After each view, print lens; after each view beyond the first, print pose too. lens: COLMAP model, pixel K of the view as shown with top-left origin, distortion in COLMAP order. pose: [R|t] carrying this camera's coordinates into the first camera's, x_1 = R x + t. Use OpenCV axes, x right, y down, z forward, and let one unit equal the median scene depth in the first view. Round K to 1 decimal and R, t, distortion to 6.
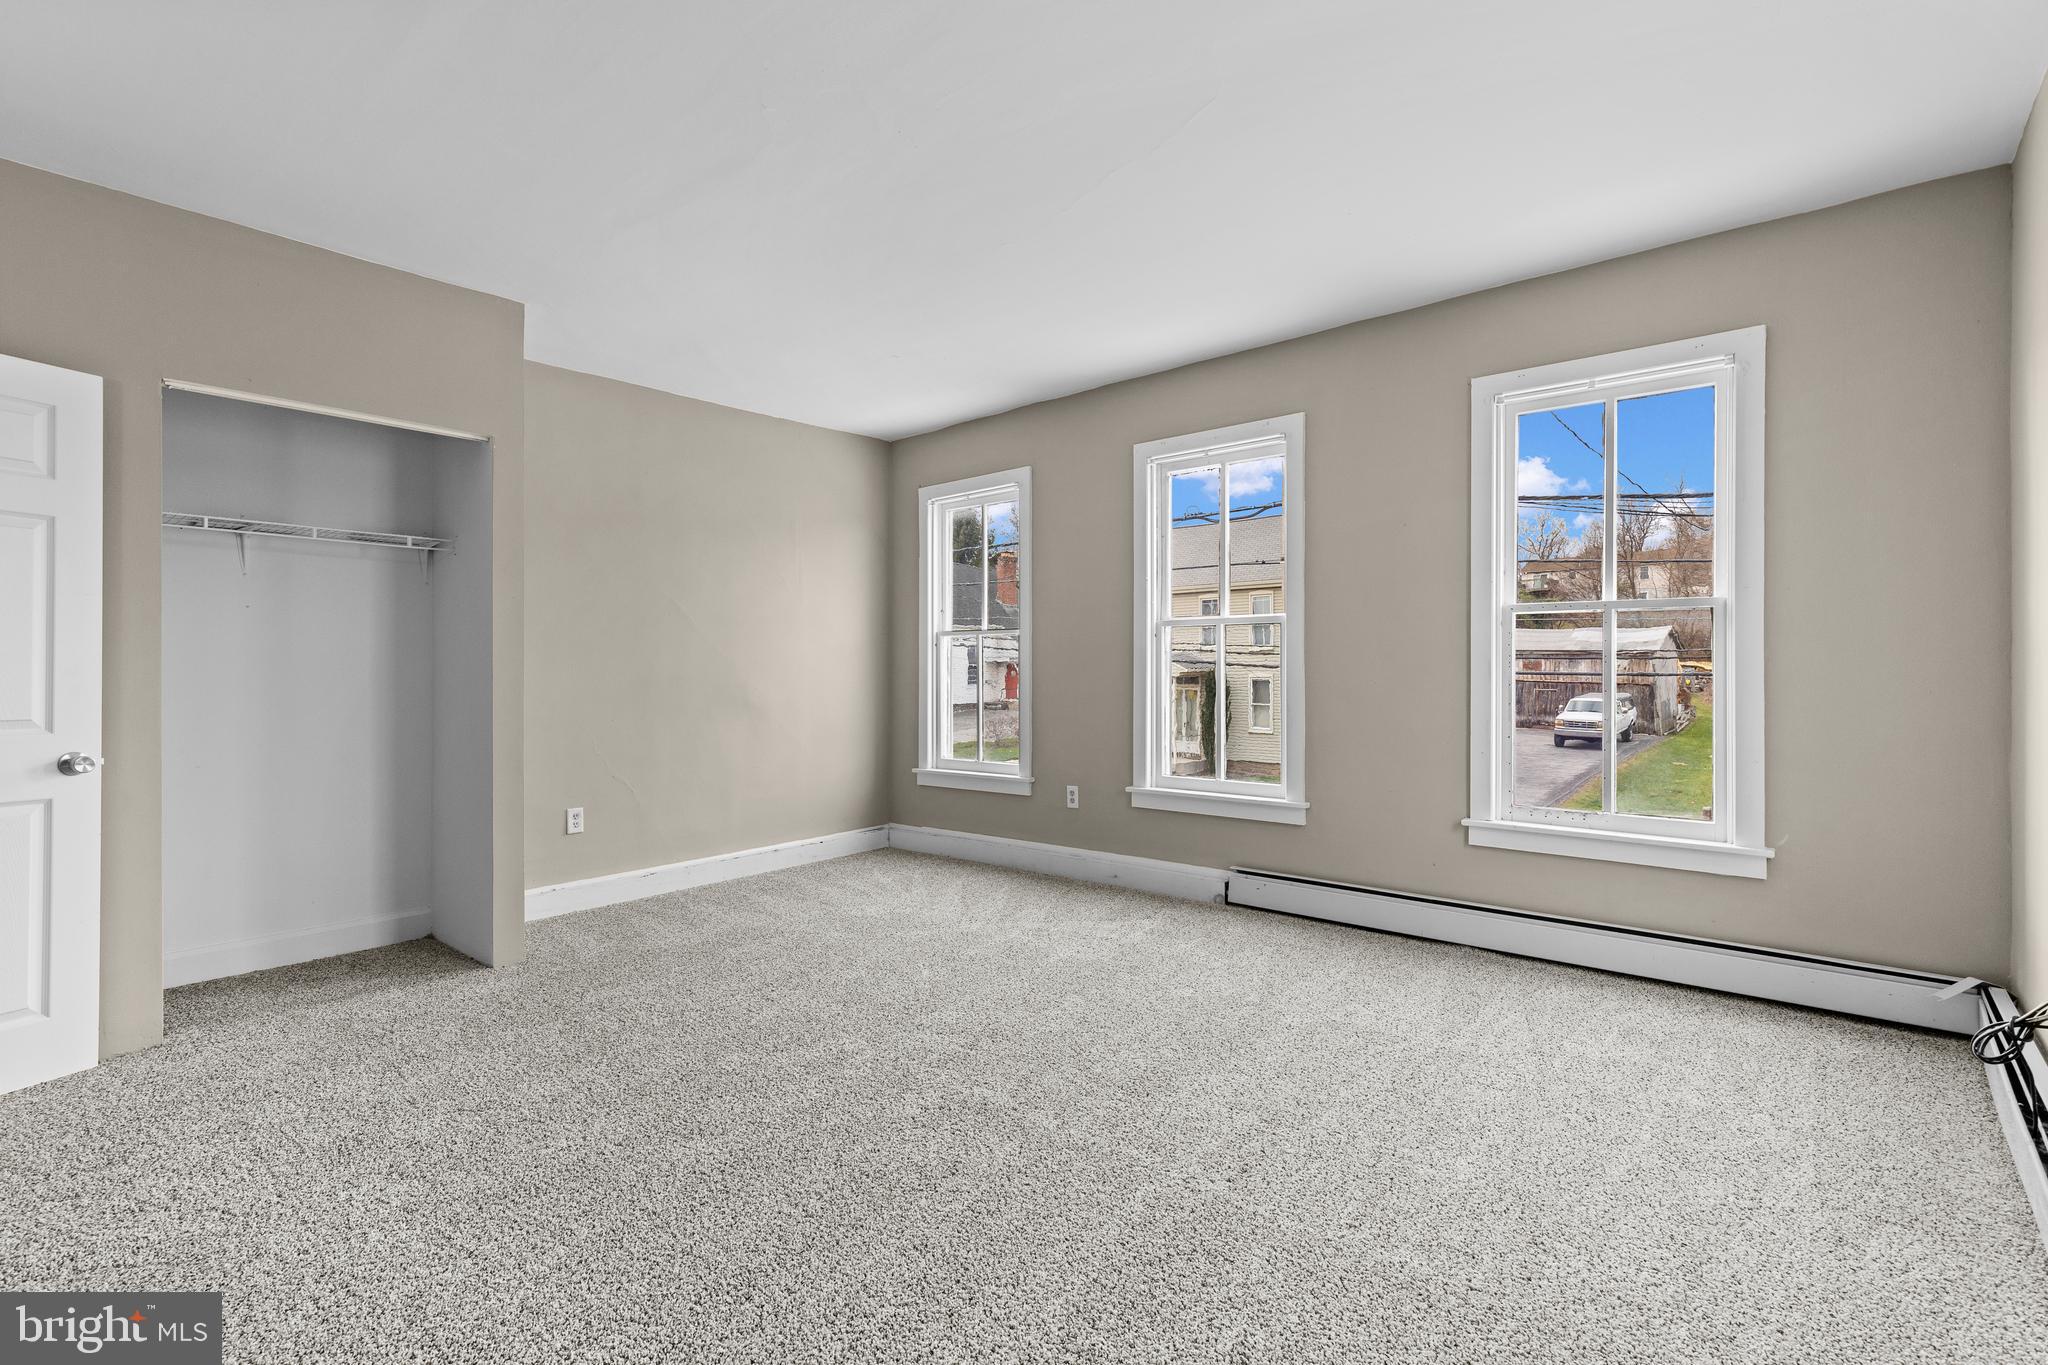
lens RADIAL K [[930.6, 0, 1038.5], [0, 930.6, 677.7], [0, 0, 1]] dist [0.010365, 0.001362]
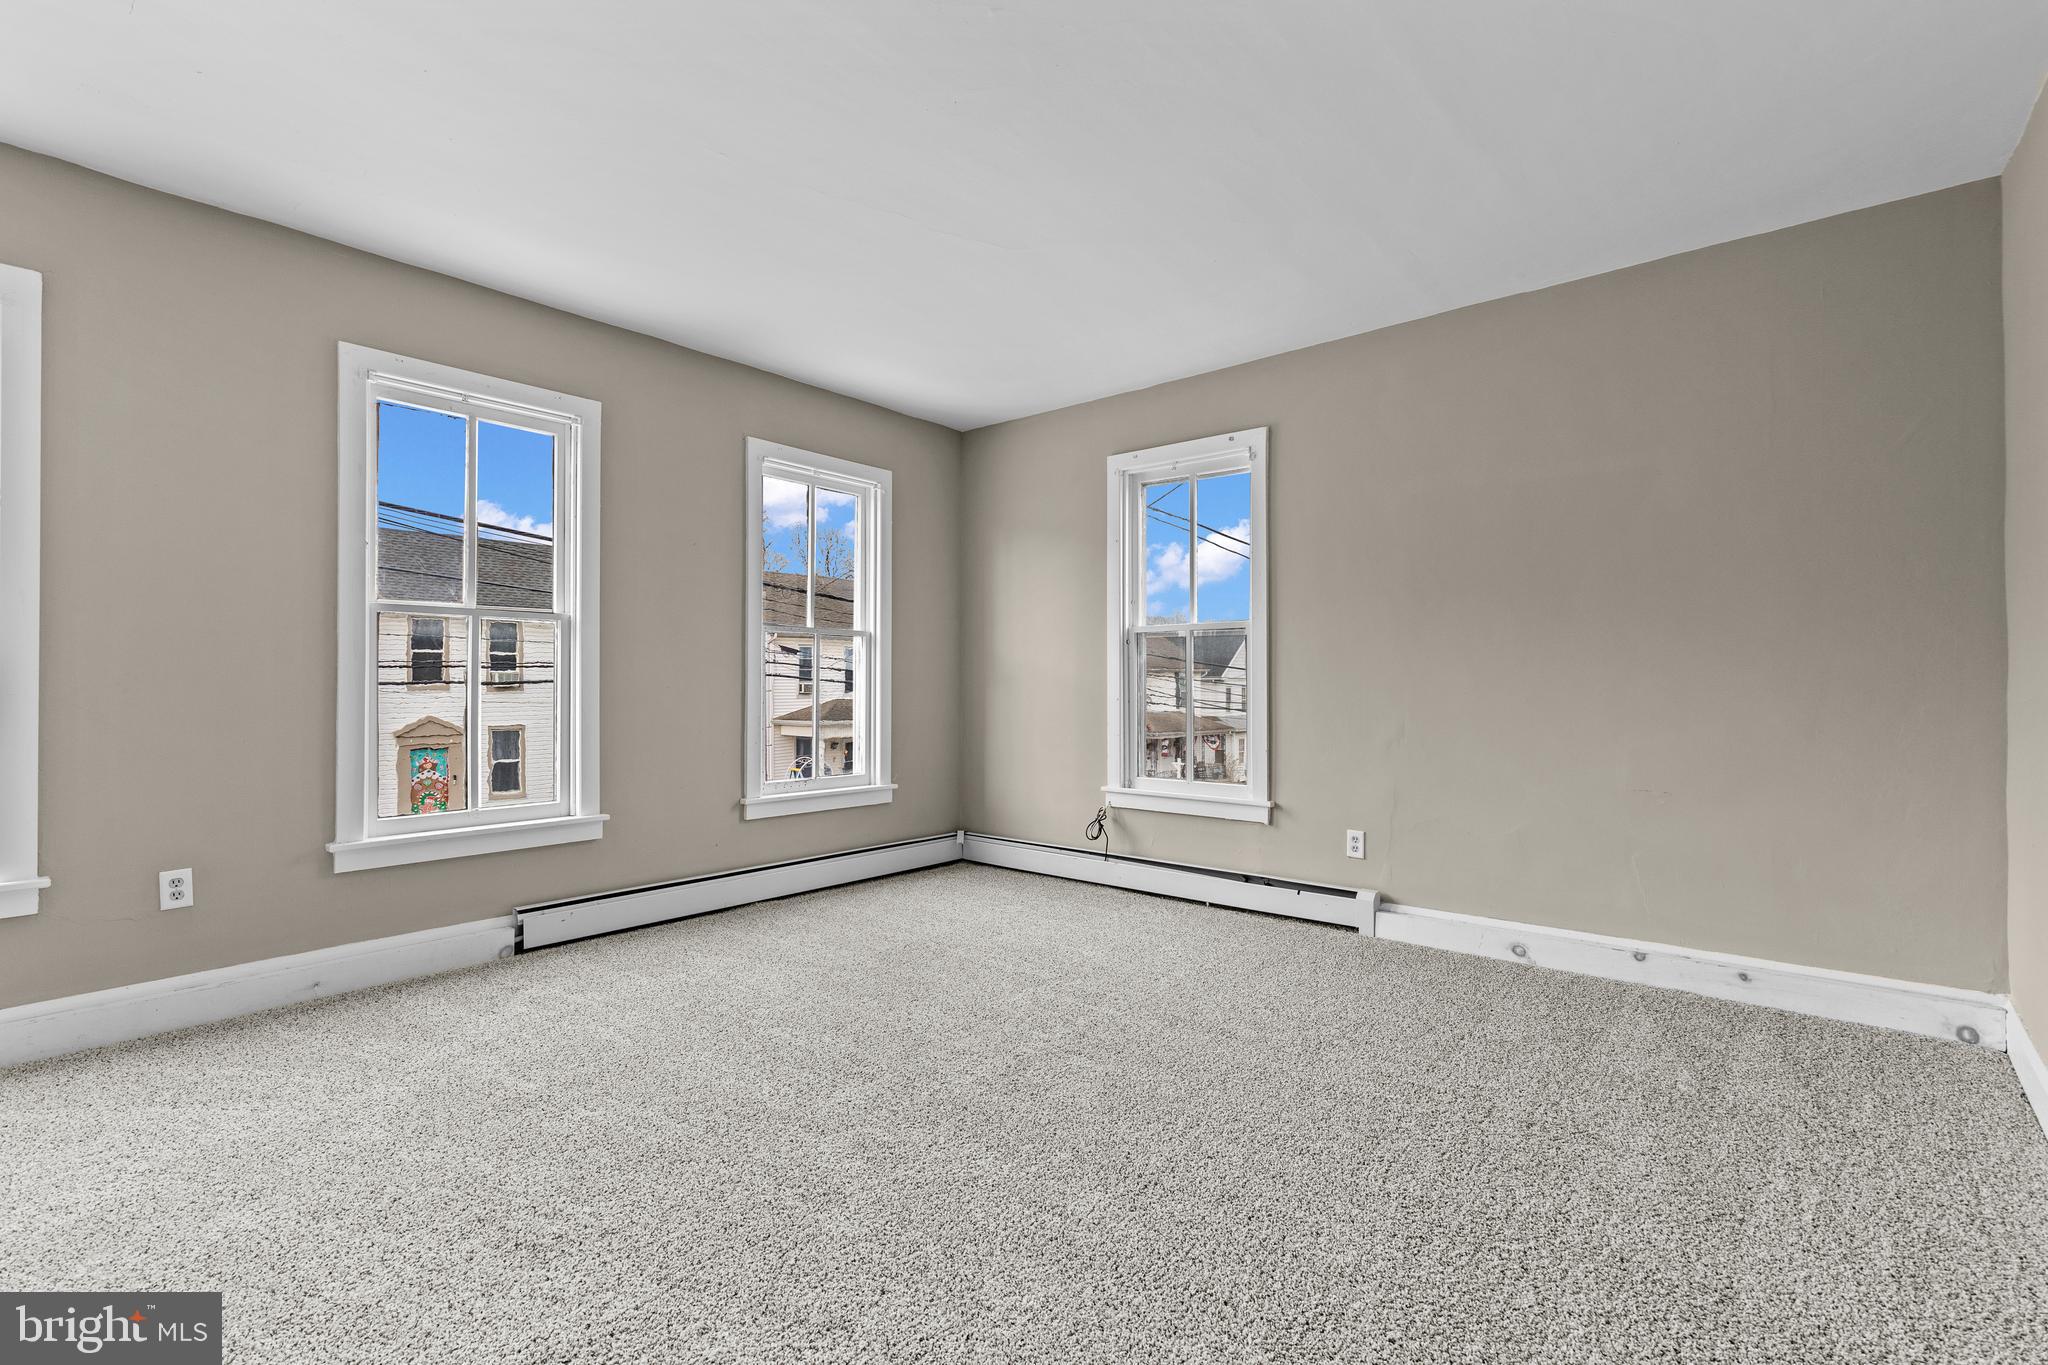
lens RADIAL K [[930.6, 0, 1035.7], [0, 930.6, 680.2], [0, 0, 1]] dist [0.010365, 0.001362]
pose [[-0.008958, -0.001272, 0.999959, -0.605128], [0.001075, 0.999999, 0.001282, -0.002422], [-0.999959, 0.001087, -0.008957, 0.513875]]
